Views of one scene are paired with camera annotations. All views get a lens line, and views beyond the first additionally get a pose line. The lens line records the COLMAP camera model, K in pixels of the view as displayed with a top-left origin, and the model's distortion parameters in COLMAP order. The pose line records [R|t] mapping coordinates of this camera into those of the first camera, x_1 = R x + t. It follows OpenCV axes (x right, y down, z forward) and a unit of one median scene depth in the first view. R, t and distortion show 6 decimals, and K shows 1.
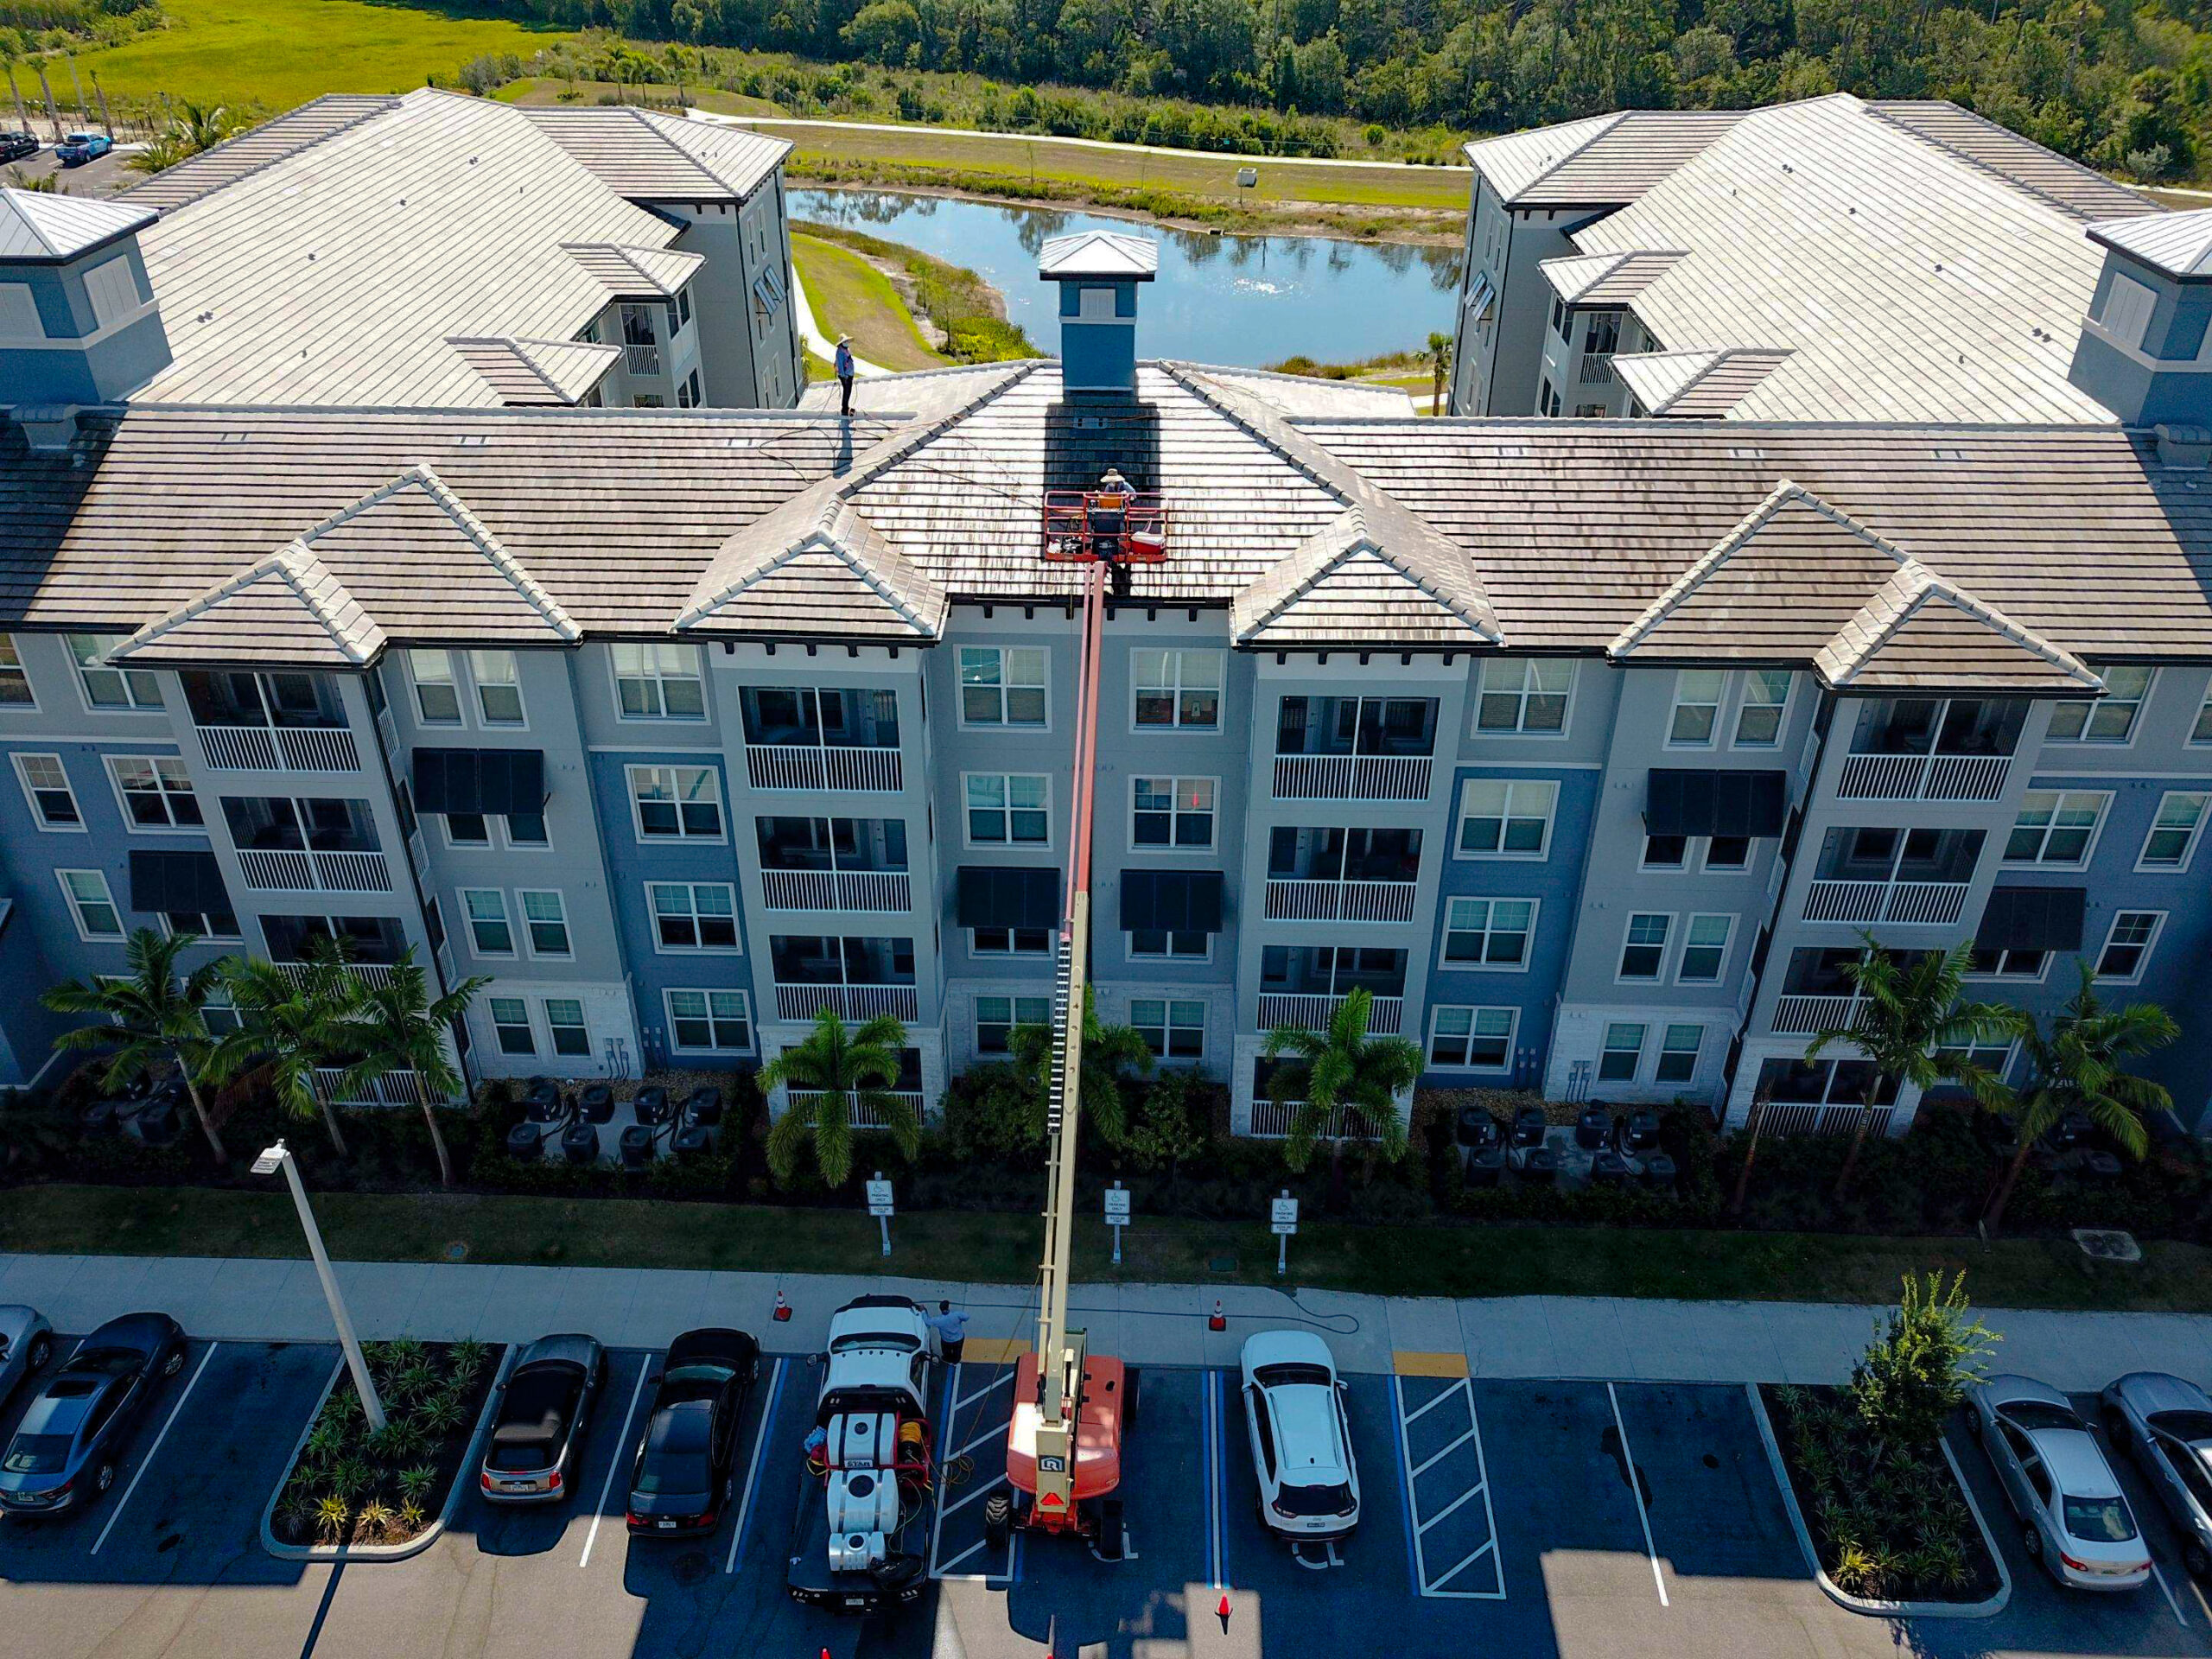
lens RADIAL K [[1685.6, 0, 1108.6], [0, 1685.6, 815.8], [0, 0, 1]] dist [0.005147, 0.008326]
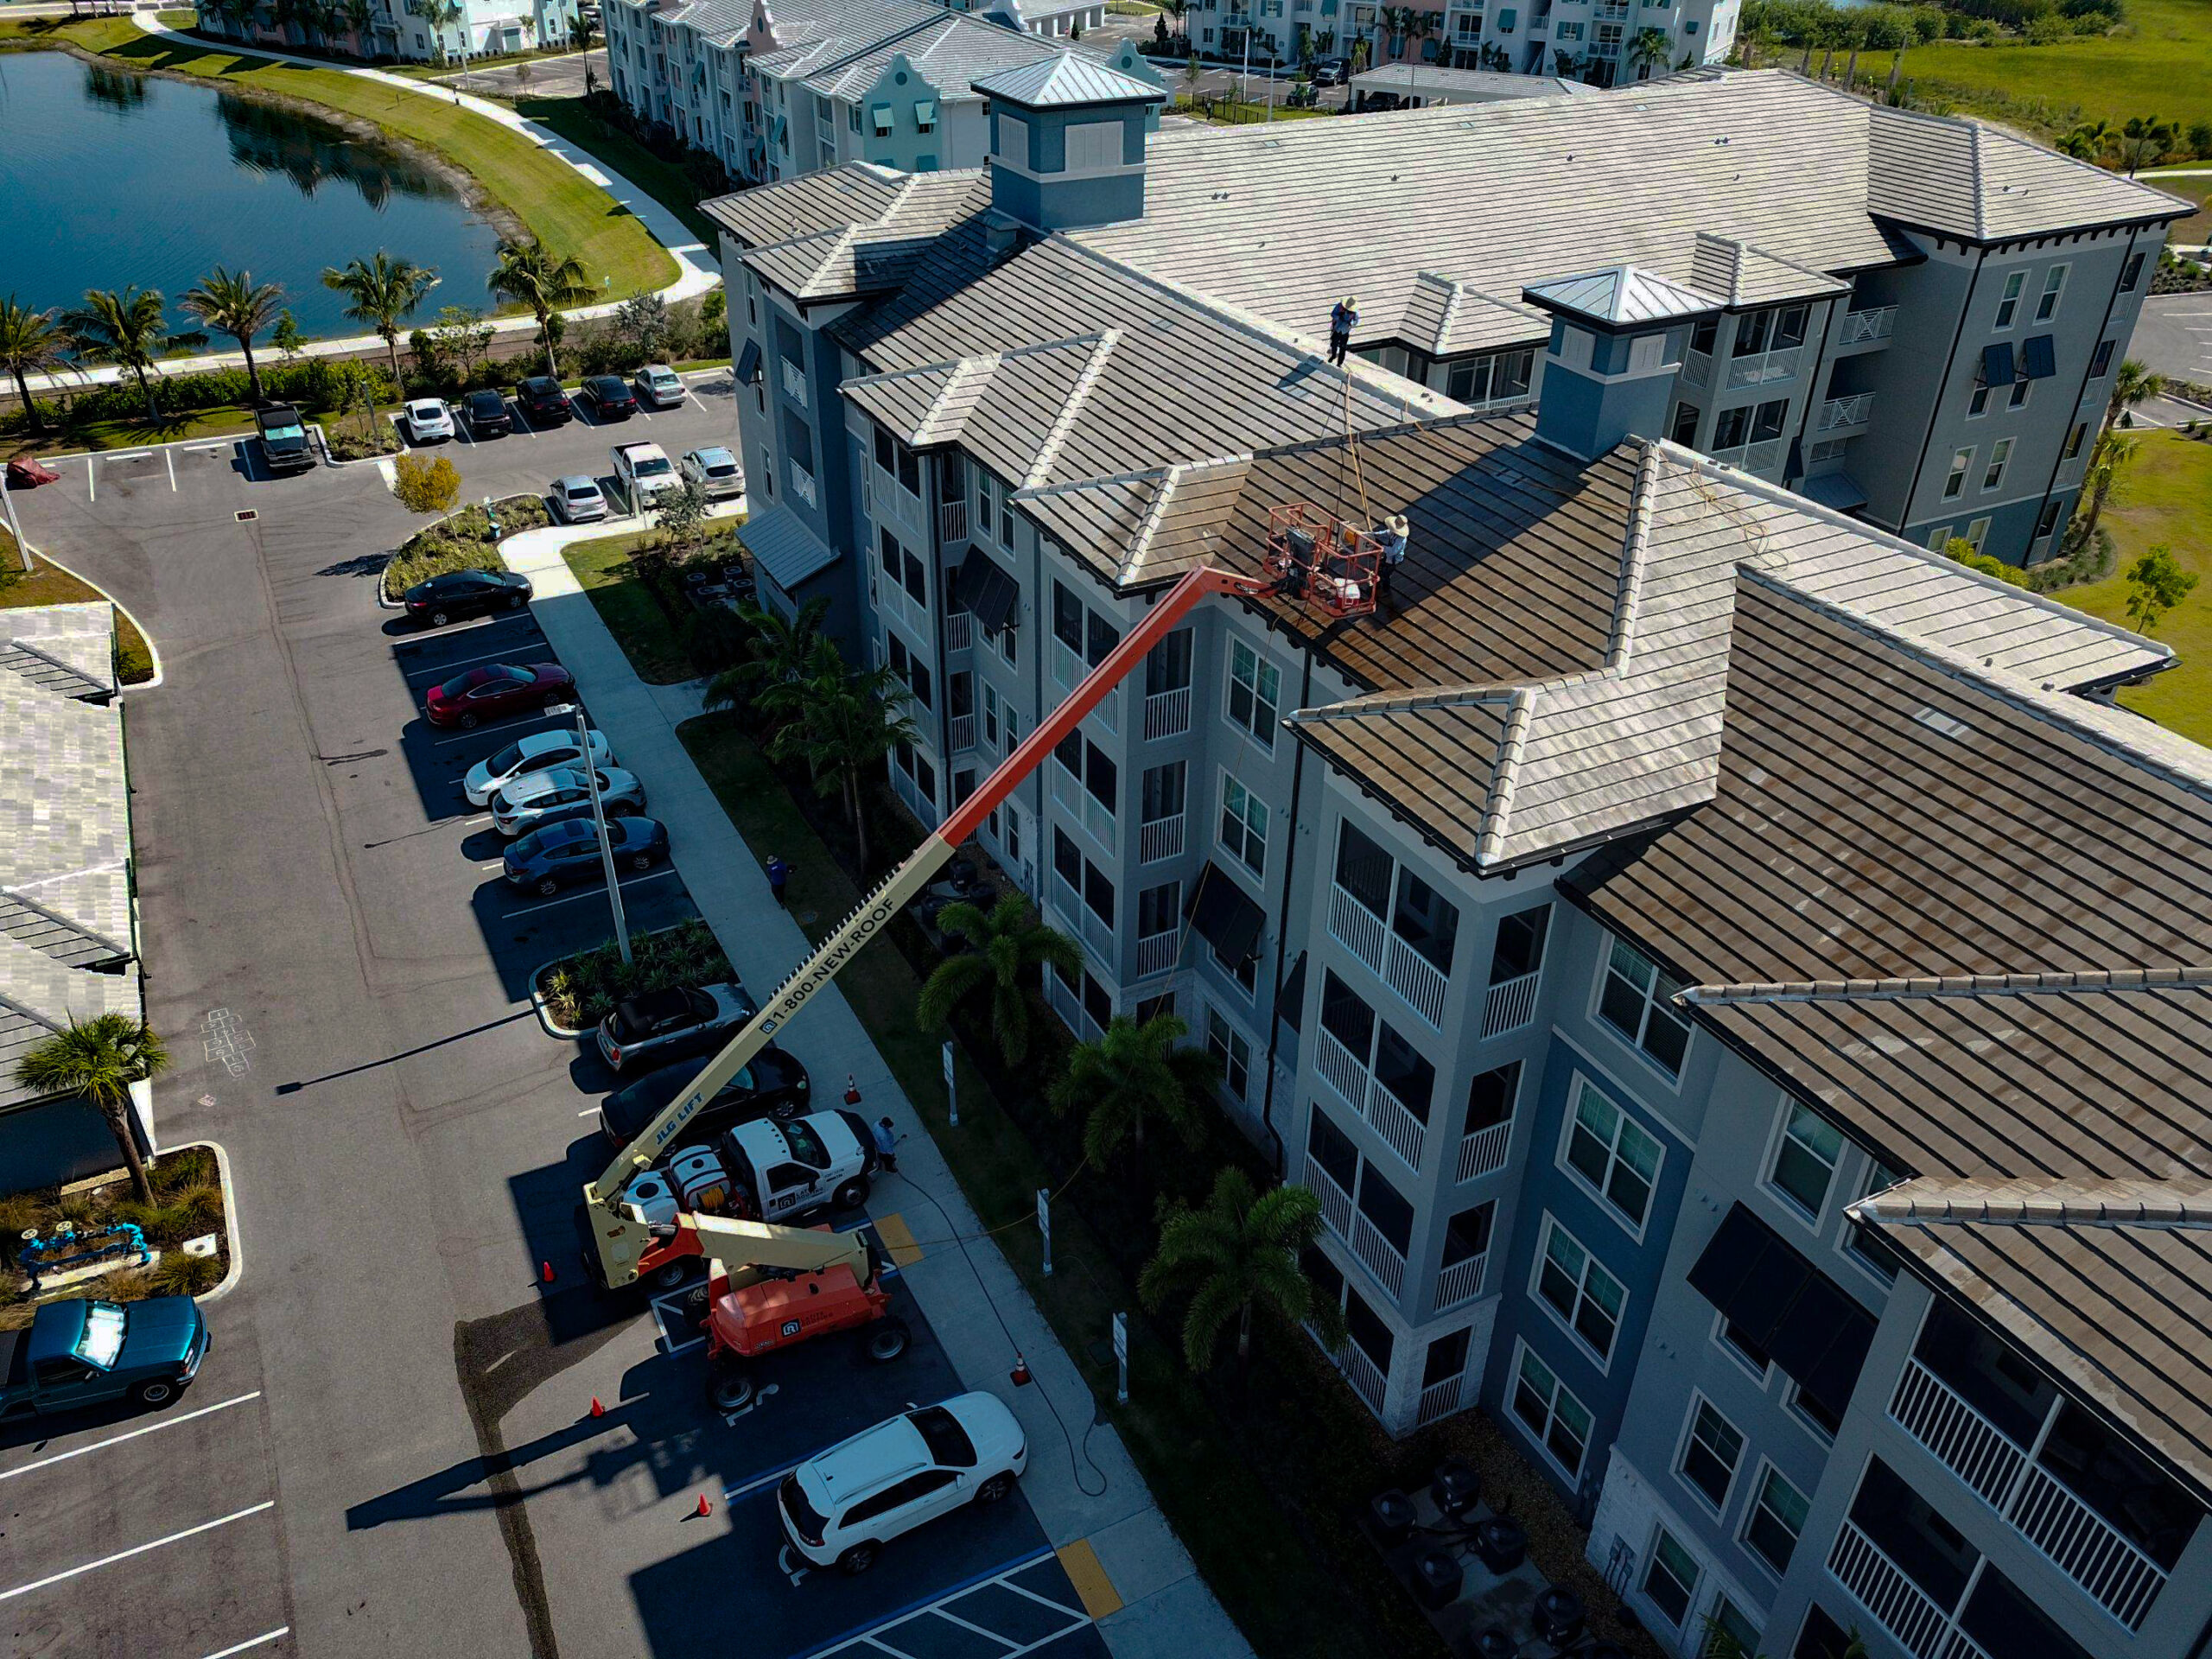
lens RADIAL K [[1685.6, 0, 1101.1], [0, 1685.6, 843.1], [0, 0, 1]] dist [0.005147, 0.008326]
pose [[0.491685, 0.472113, -0.731680, 0.633790], [-0.466876, 0.852210, 0.236145, -0.192302], [0.735032, 0.225495, 0.639437, 0.373009]]
